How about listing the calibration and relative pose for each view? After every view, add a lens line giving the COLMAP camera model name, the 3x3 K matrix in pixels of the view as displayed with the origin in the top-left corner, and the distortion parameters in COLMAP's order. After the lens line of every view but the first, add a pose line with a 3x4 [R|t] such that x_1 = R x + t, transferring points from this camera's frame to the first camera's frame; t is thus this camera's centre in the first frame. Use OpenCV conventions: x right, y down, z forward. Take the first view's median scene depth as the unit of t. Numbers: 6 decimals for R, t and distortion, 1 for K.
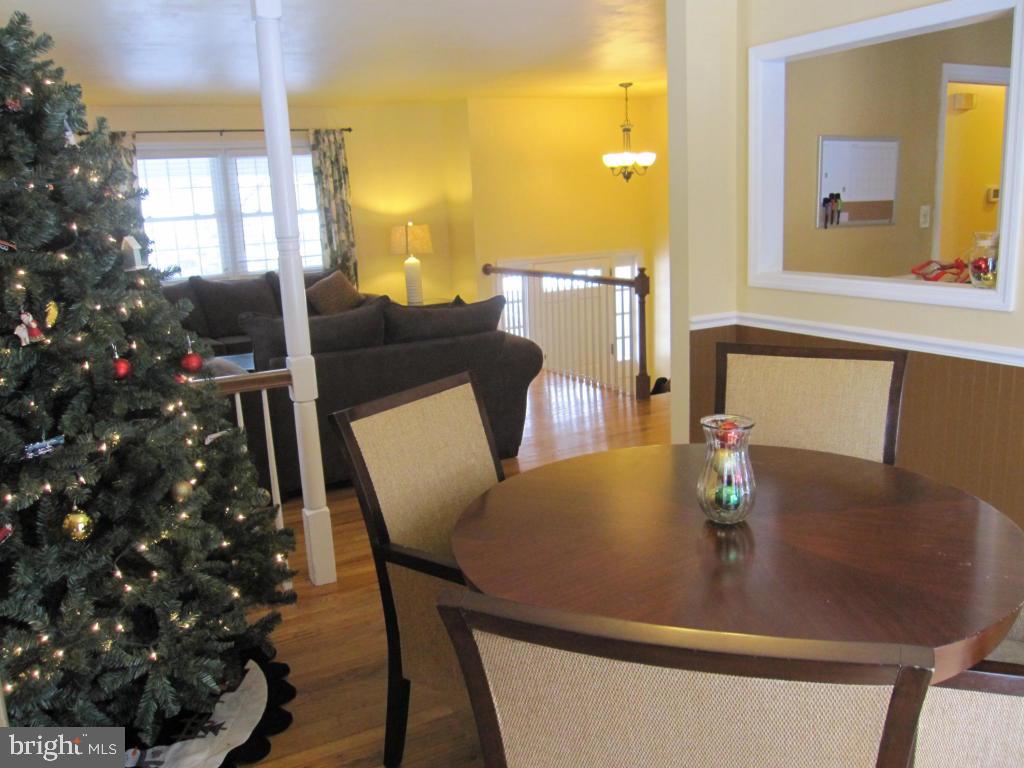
lens RADIAL K [[849.3, 0, 512.0], [0, 849.3, 384.0], [0, 0, 1]] dist [-0.050657, 0.007843]
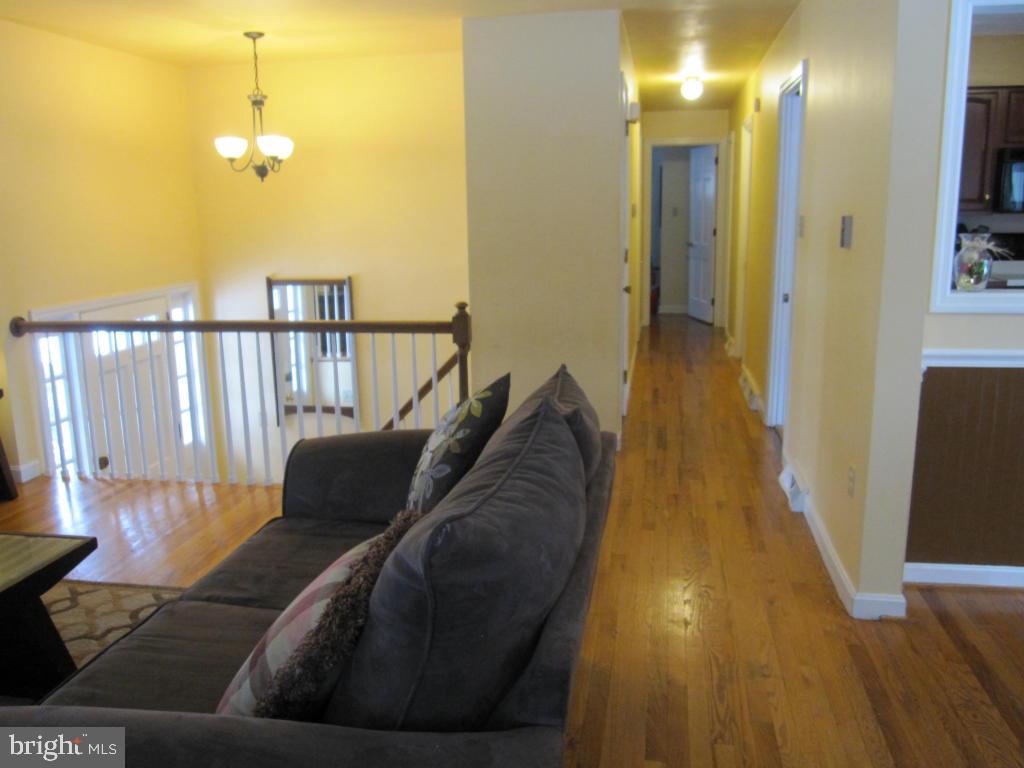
lens RADIAL K [[849.3, 0, 512.0], [0, 849.3, 384.0], [0, 0, 1]] dist [-0.050657, 0.007843]
pose [[0.595664, -0.126118, 0.793270, -0.286128], [0.165805, 0.985633, 0.032198, -0.063969], [-0.785934, 0.112349, 0.608017, 0.430234]]
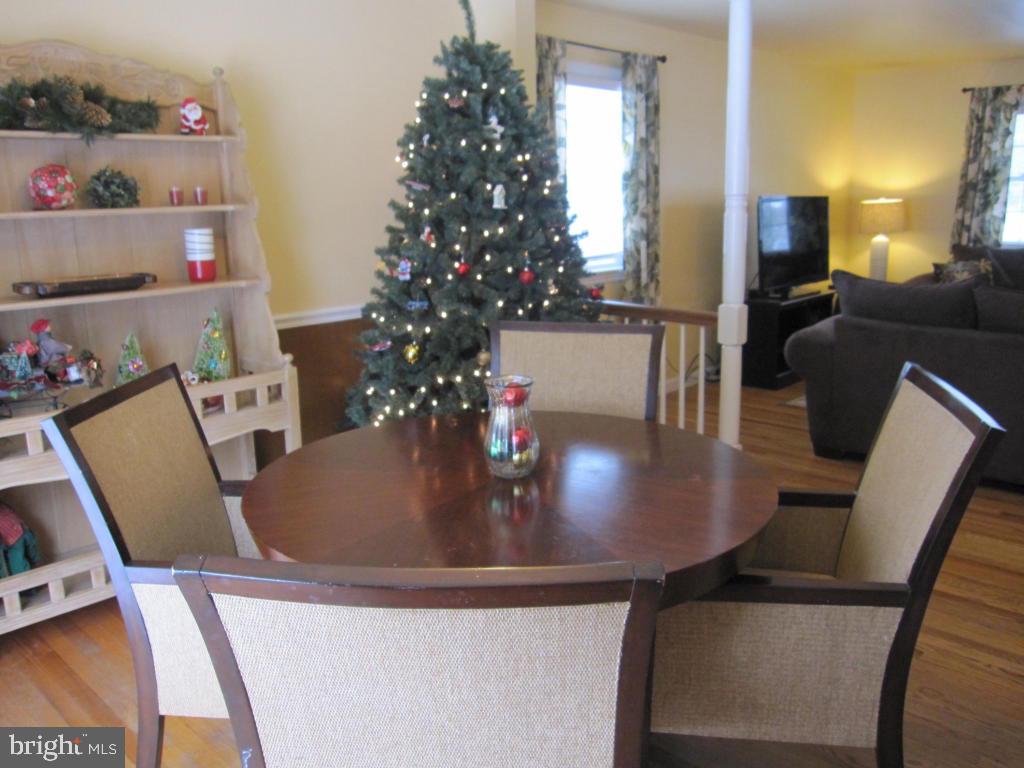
lens RADIAL K [[840.2, 0, 512.0], [0, 840.2, 384.0], [0, 0, 1]] dist [-0.046567, 0.003567]
pose [[0.316449, 0.245629, -0.916257, 0.276910], [-0.200197, 0.961432, 0.188597, -0.029348], [0.927244, 0.123750, 0.353419, 0.152651]]
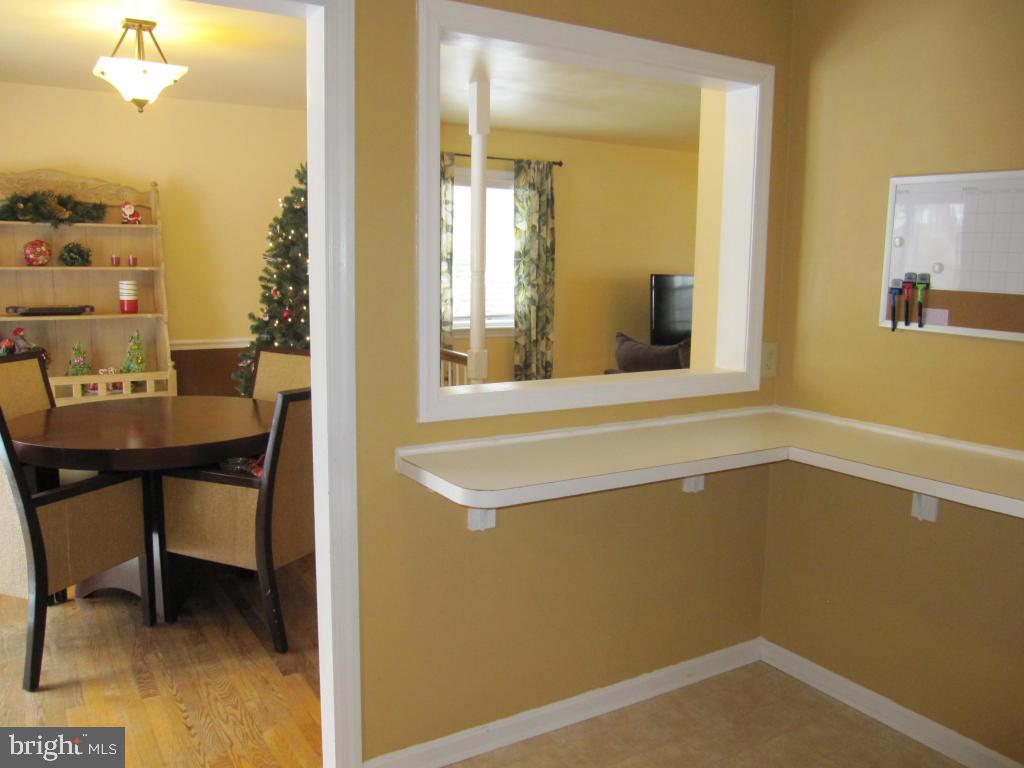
lens RADIAL K [[849.3, 0, 512.0], [0, 849.3, 384.0], [0, 0, 1]] dist [-0.050657, 0.007843]
pose [[0.064769, 0.187753, -0.980078, 0.515911], [-0.234300, 0.957547, 0.167953, -0.097329], [0.970004, 0.218754, 0.106010, 0.380719]]
